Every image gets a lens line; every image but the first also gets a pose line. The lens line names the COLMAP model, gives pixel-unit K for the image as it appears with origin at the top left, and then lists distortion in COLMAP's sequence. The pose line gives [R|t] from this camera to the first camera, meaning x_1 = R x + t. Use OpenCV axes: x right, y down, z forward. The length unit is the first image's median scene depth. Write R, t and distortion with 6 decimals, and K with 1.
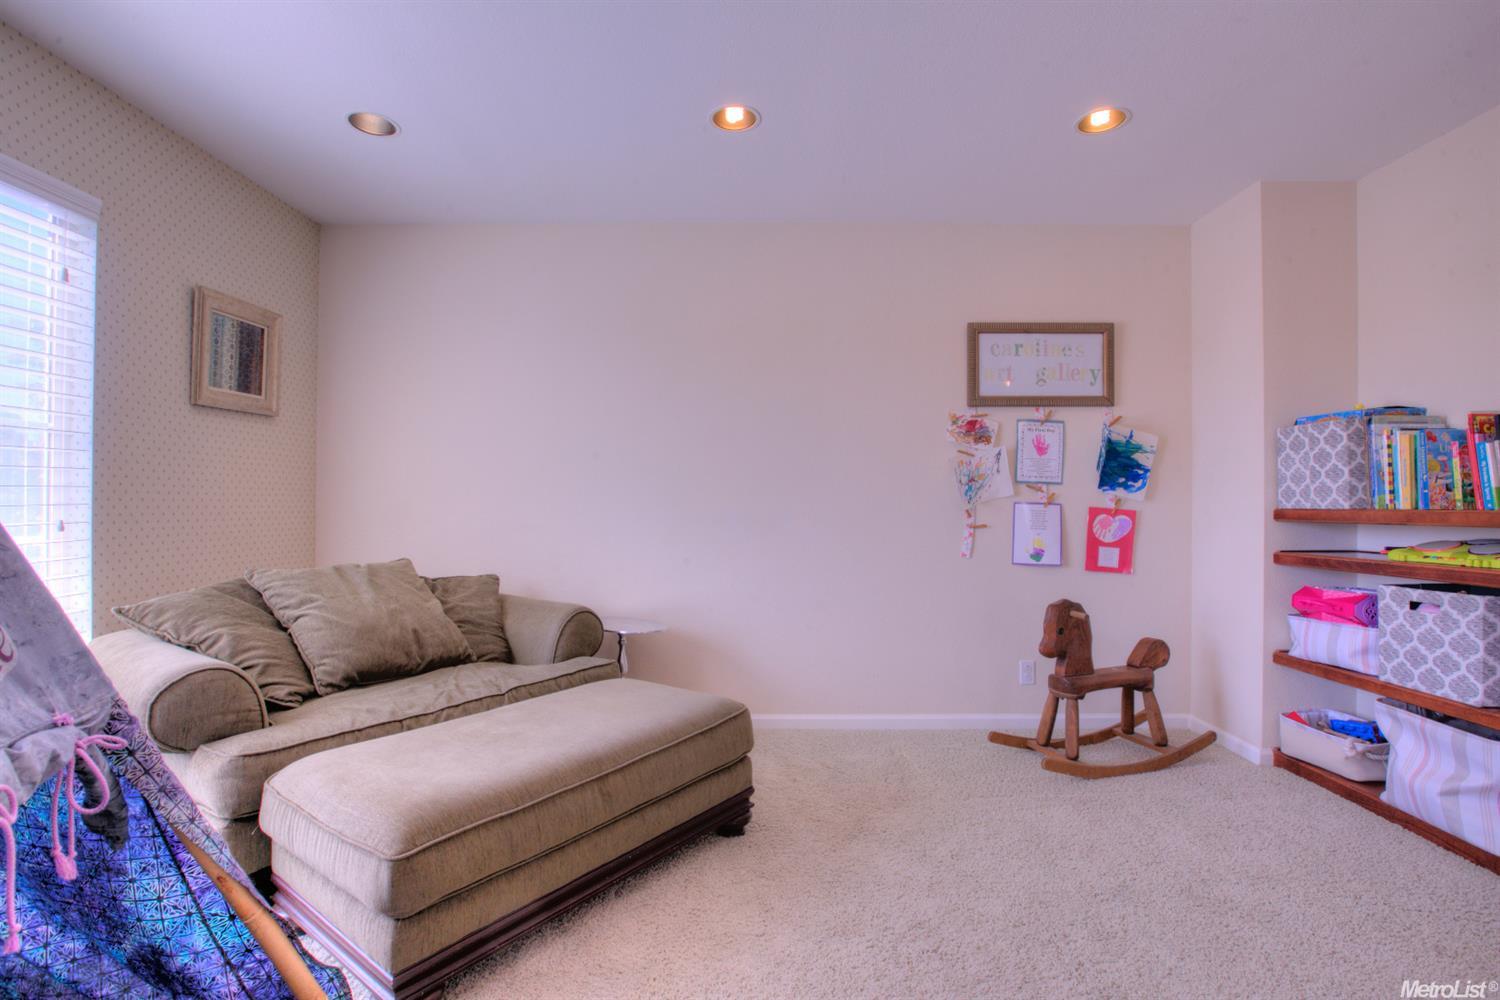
lens RADIAL K [[692.7, 0, 750.0], [0, 692.7, 500.0], [0, 0, 1]] dist [-0.059233, 0.021325]
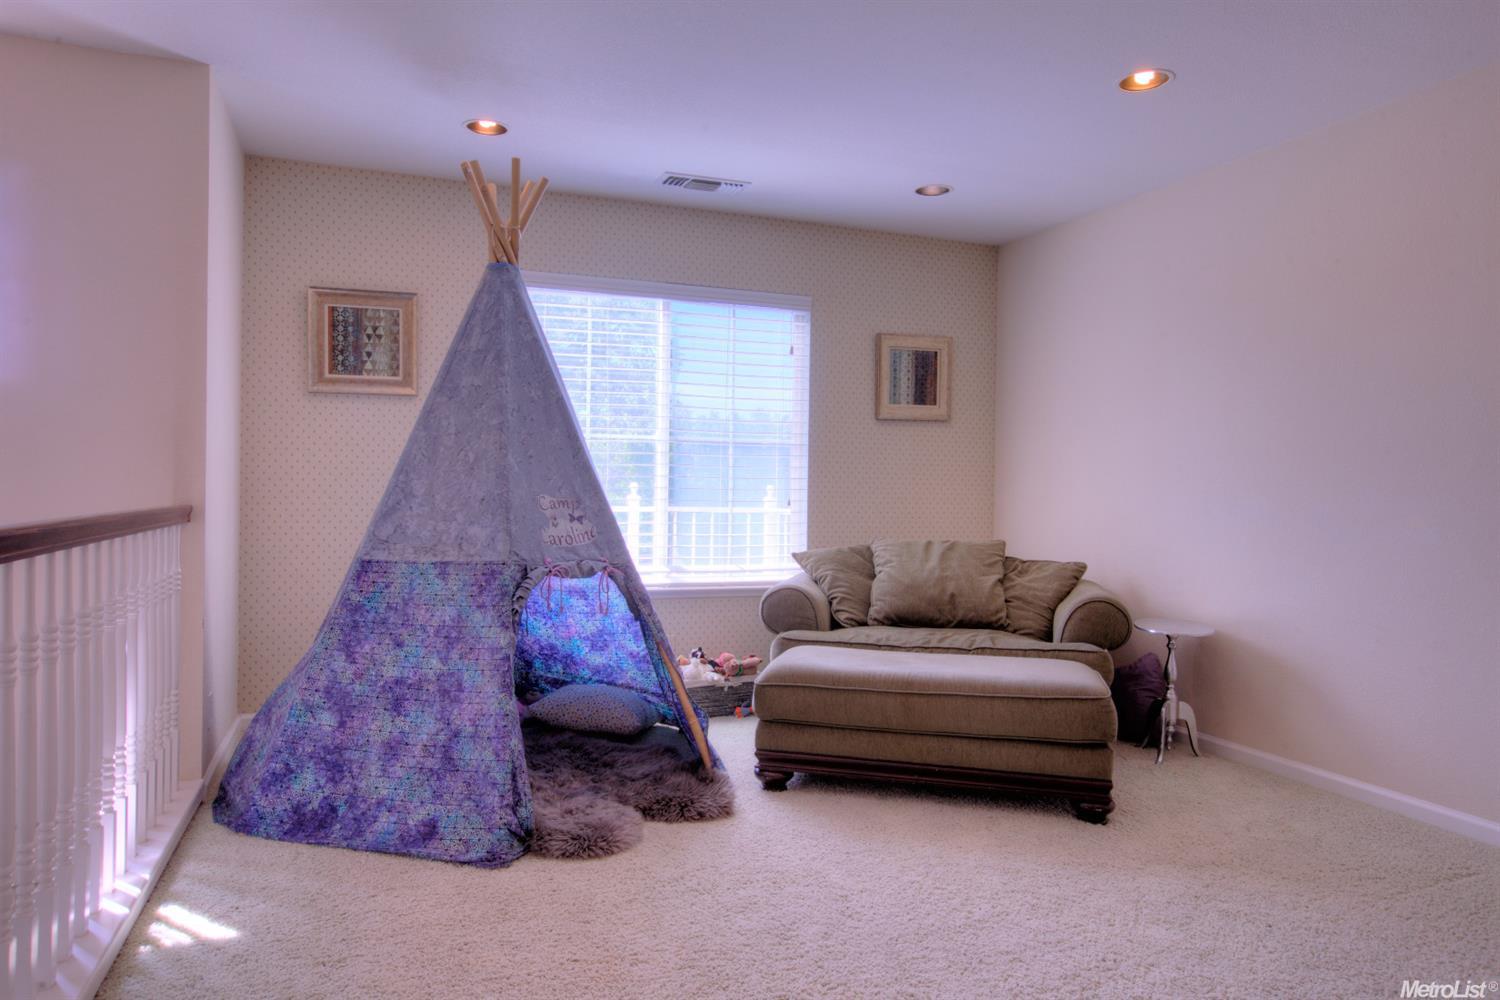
lens RADIAL K [[991.5, 0, 750.0], [0, 991.5, 500.0], [0, 0, 1]] dist [-0.003472, 0.000009]
pose [[0.374785, 0.013357, -0.927016, 1.029791], [-0.009087, 0.999901, 0.010734, 0.005183], [0.927067, 0.004401, 0.374869, -0.010641]]
